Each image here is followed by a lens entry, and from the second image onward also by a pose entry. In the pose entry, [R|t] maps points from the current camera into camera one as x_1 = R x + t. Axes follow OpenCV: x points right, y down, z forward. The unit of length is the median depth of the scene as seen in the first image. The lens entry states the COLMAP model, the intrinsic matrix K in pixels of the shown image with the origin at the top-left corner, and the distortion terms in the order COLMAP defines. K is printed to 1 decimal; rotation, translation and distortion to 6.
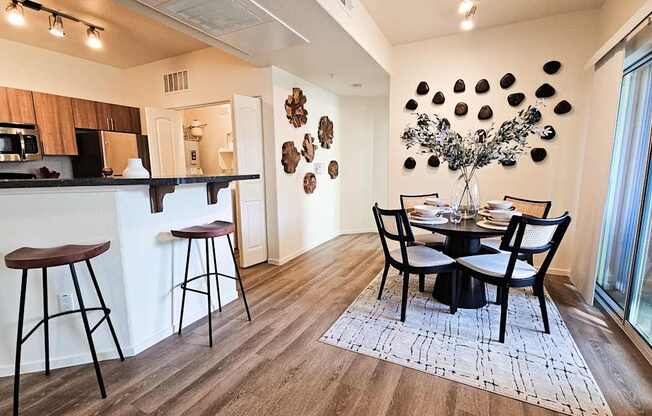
lens RADIAL K [[302.2, 0, 321.7], [0, 302.2, 209.2], [0, 0, 1]] dist [0.010335, -0.001826]
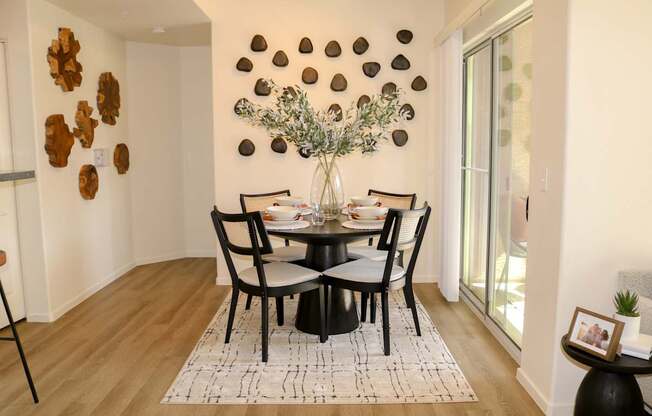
lens RADIAL K [[548.2, 0, 321.6], [0, 548.2, 204.2], [0, 0, 1]] dist [-0.095624, 0.049025]
pose [[0.892185, -0.052002, 0.448666, -0.164818], [0.068921, 0.997392, -0.021449, 0.018488], [-0.446381, 0.050059, 0.893442, -0.242727]]
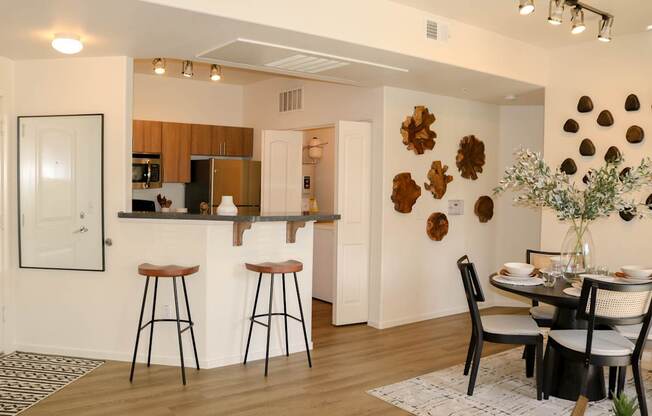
lens RADIAL K [[593.2, 0, 327.9], [0, 593.2, 200.6], [0, 0, 1]] dist [-0.079501, 0.000000]
pose [[0.899473, 0.039371, -0.435198, 0.520690], [-0.089409, 0.991444, -0.095099, 0.017206], [0.427731, 0.124450, 0.895298, -0.615503]]
